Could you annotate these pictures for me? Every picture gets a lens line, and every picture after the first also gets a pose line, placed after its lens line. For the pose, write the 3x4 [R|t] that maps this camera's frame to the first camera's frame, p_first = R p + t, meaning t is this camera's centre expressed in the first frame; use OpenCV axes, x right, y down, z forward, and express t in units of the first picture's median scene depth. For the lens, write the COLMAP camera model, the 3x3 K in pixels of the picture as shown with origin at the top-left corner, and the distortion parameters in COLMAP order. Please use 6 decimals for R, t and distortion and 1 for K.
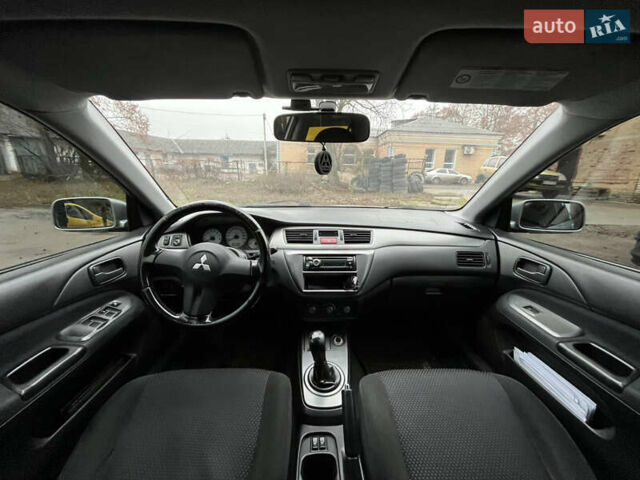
lens RADIAL K [[254.5, 0, 318.1], [0, 254.5, 241.3], [0, 0, 1]] dist [-0.009703, -0.000250]
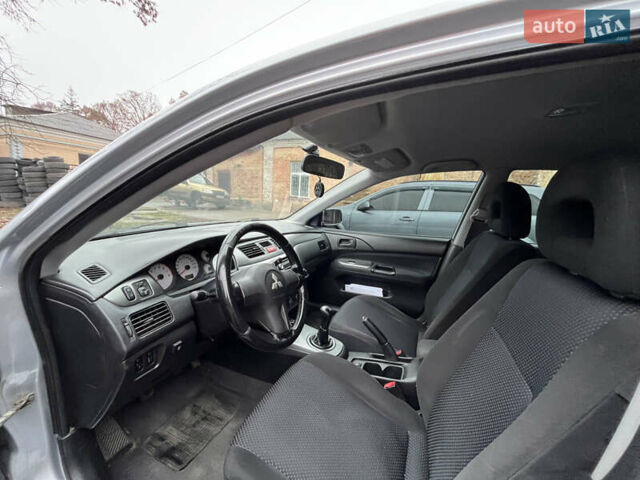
lens RADIAL K [[254.5, 0, 318.1], [0, 254.5, 241.3], [0, 0, 1]] dist [-0.009703, -0.000250]
pose [[0.398705, -0.146365, 0.905324, -0.065393], [0.189448, 0.979034, 0.074849, -0.005996], [-0.897298, 0.141669, 0.418075, 0.020632]]
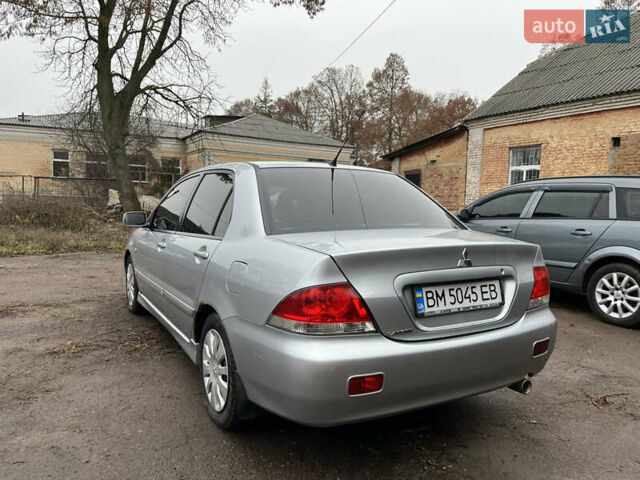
lens RADIAL K [[485.0, 0, 320.0], [0, 485.0, 240.0], [0, 0, 1]] dist [0.058979, -0.088117]
pose [[0.874058, -0.033033, 0.484697, -0.106216], [0.114952, 0.983417, -0.140272, 0.057880], [-0.472025, 0.178323, 0.863361, -0.234880]]
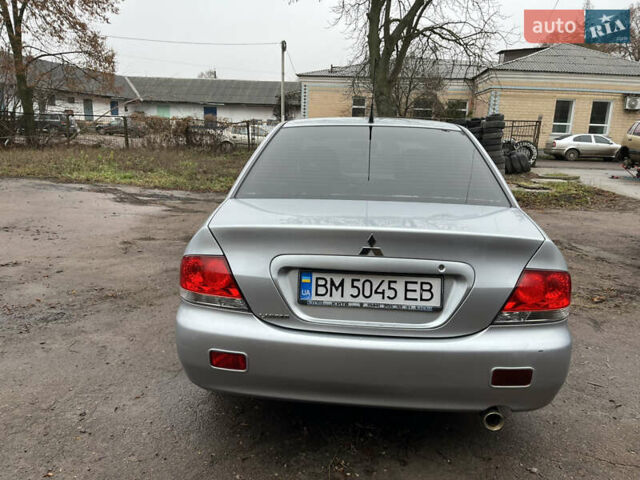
lens RADIAL K [[485.0, 0, 320.0], [0, 485.0, 240.0], [0, 0, 1]] dist [0.058979, -0.088117]
pose [[0.994787, 0.034067, -0.096119, 0.005437], [-0.038874, 0.998062, -0.048590, 0.052476], [0.094277, 0.052073, 0.994183, -0.249107]]
